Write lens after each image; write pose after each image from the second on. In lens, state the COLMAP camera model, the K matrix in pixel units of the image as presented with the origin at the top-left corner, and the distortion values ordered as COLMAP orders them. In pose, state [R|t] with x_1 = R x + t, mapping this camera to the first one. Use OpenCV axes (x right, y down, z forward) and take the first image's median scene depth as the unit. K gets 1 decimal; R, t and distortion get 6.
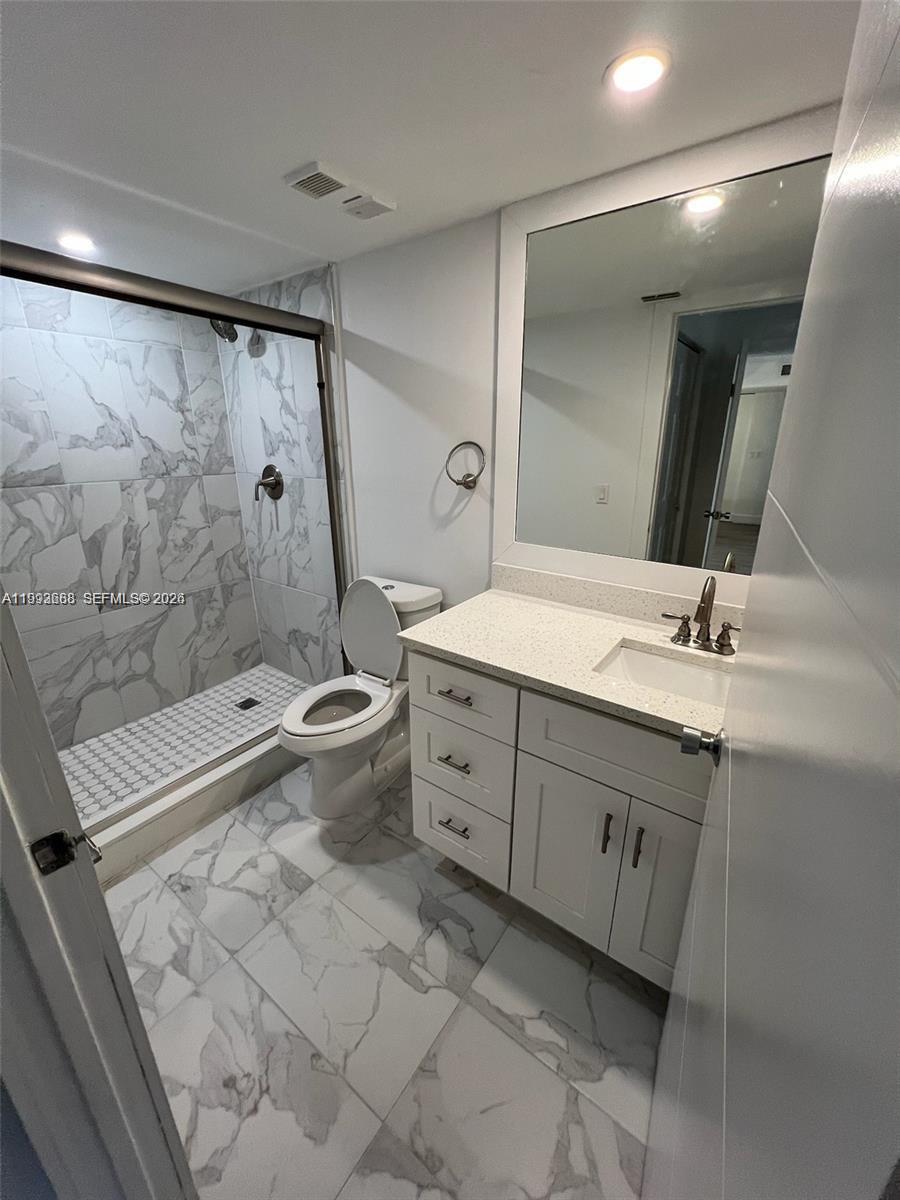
lens RADIAL K [[480.5, 0, 446.7], [0, 480.5, 601.4], [0, 0, 1]] dist [-0.001105, -0.000088]
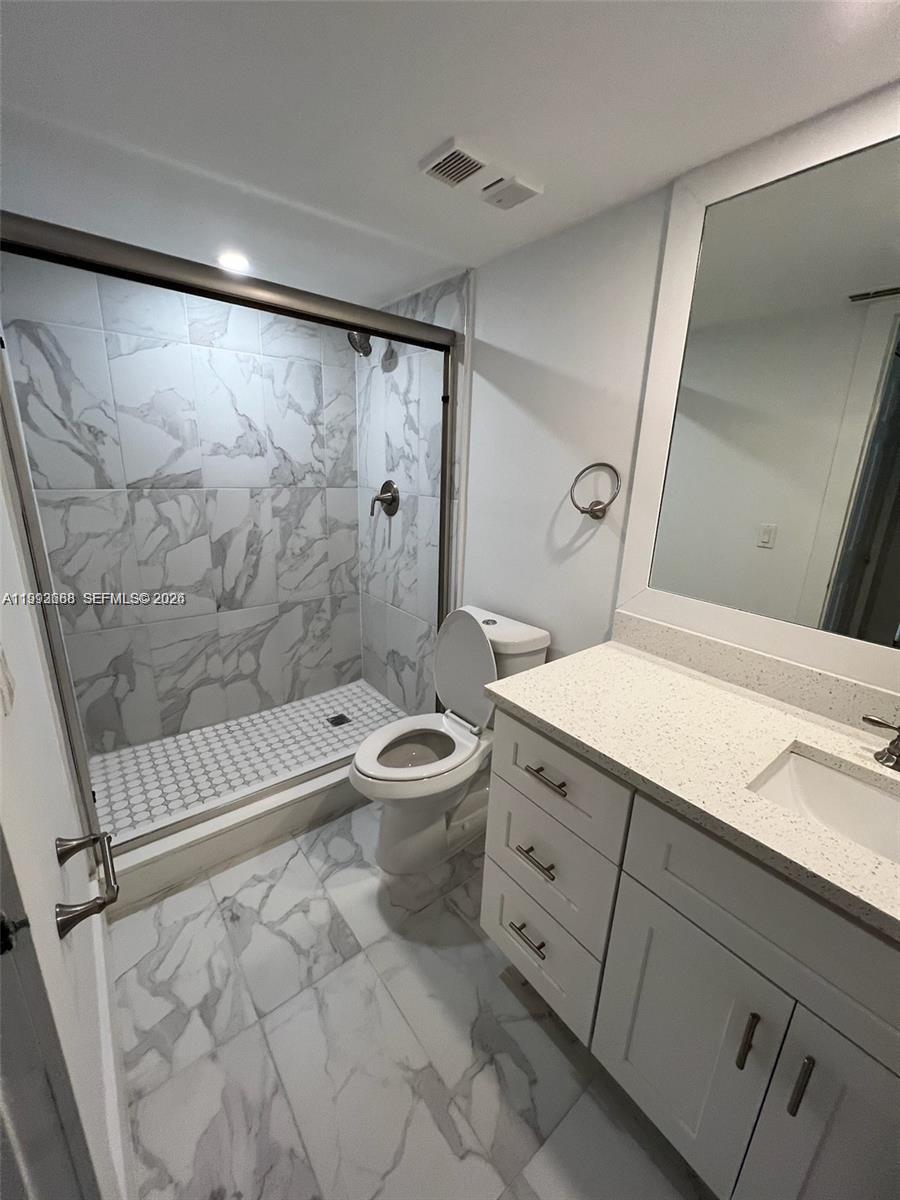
lens RADIAL K [[480.5, 0, 449.5], [0, 480.5, 601.7], [0, 0, 1]] dist [-0.001105, -0.000088]
pose [[0.964993, 0.109924, -0.238129, 0.014634], [-0.121134, 0.992090, -0.032921, -0.031244], [0.232626, 0.060614, 0.970676, 0.131365]]
